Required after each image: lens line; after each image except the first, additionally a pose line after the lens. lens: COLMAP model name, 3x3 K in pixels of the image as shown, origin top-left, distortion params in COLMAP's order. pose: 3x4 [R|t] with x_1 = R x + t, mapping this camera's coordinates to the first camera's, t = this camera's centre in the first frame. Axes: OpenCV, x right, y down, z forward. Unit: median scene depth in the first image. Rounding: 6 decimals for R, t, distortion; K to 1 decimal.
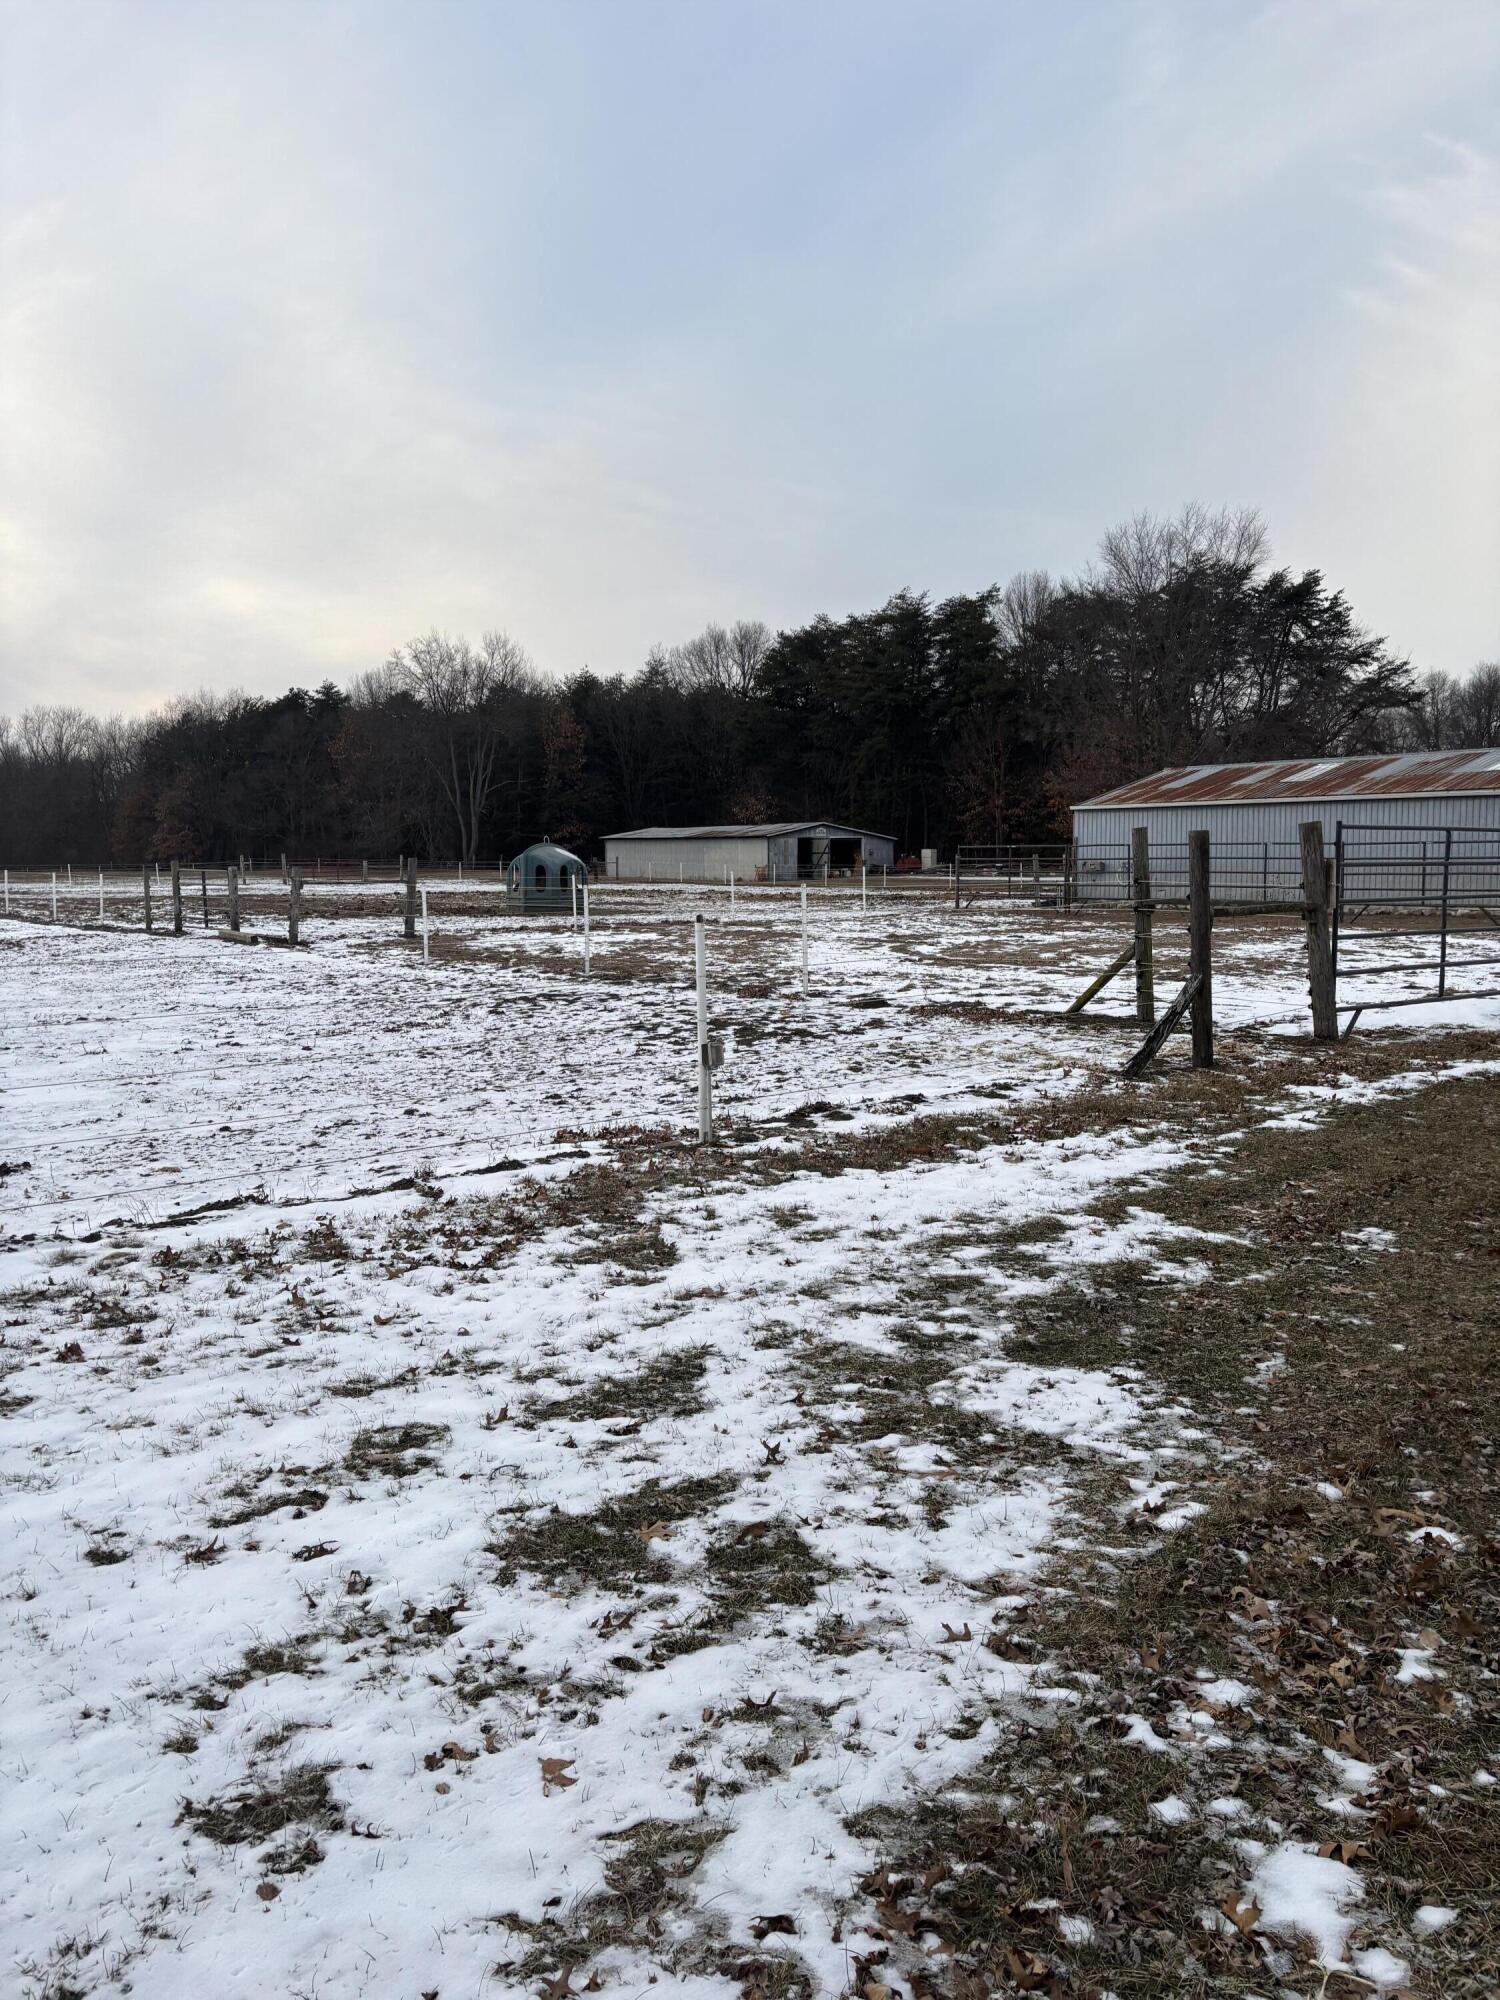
lens RADIAL K [[1525.1, 0, 750.0], [0, 1525.1, 1000.0], [0, 0, 1]] dist [-0.131477, -0.000497]
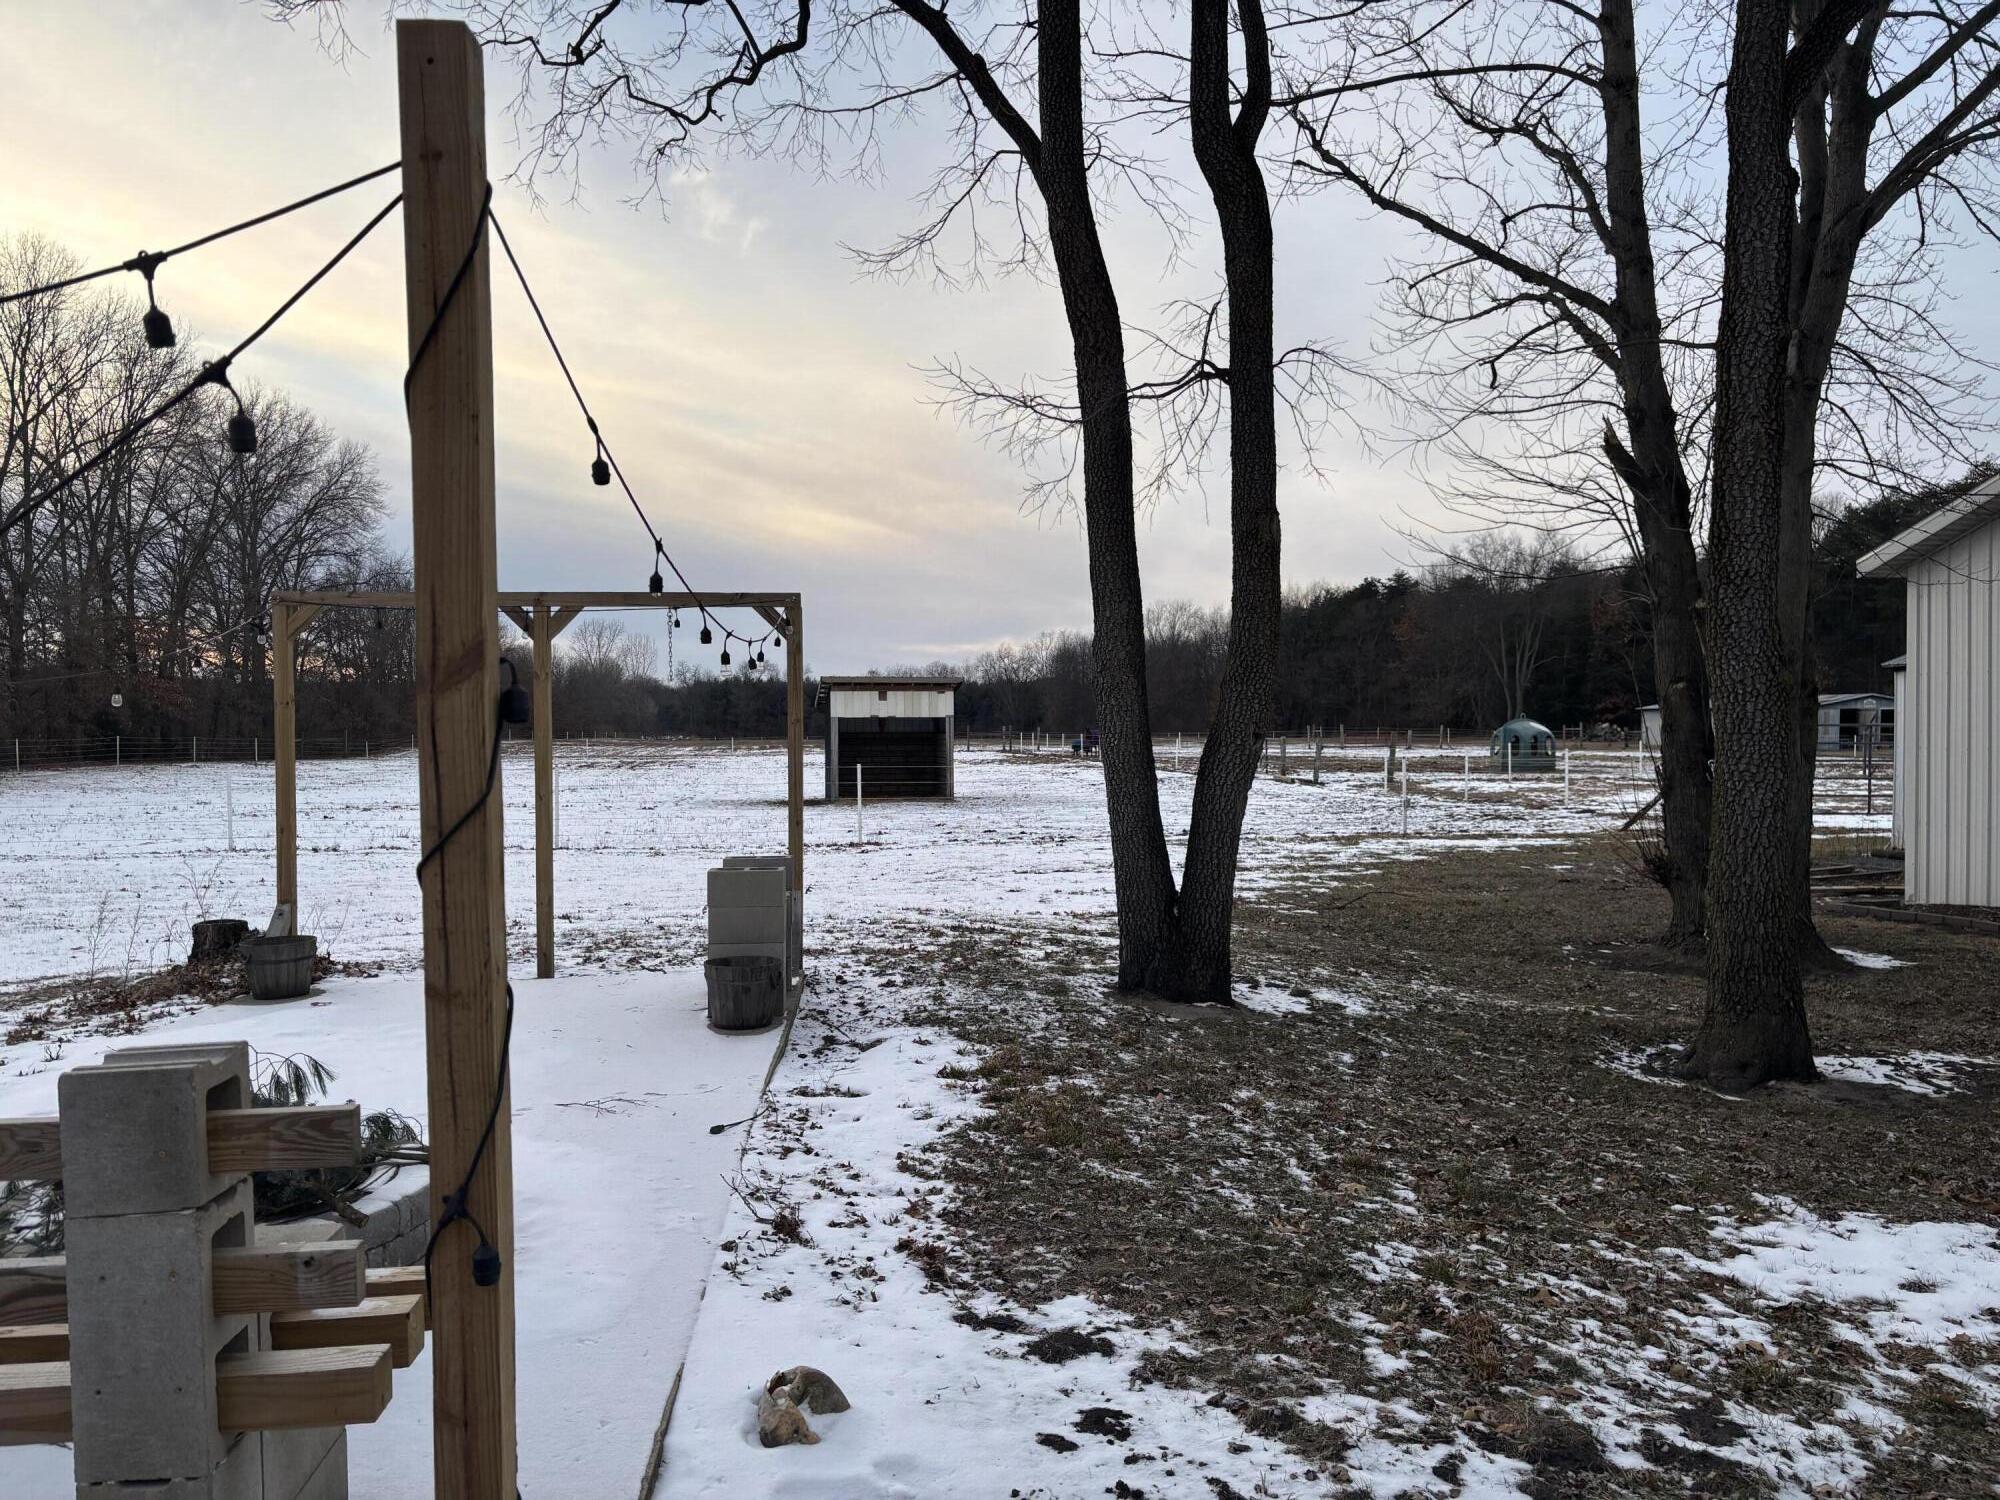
lens RADIAL K [[1505.2, 0, 1000.0], [0, 1505.2, 750.0], [0, 0, 1]] dist [0.000897, 0.000204]
pose [[0.856141, 0.011562, -0.516612, 0.063878], [-0.049817, 0.996940, -0.060246, 0.010519], [0.514335, 0.077315, 0.854097, -0.152473]]
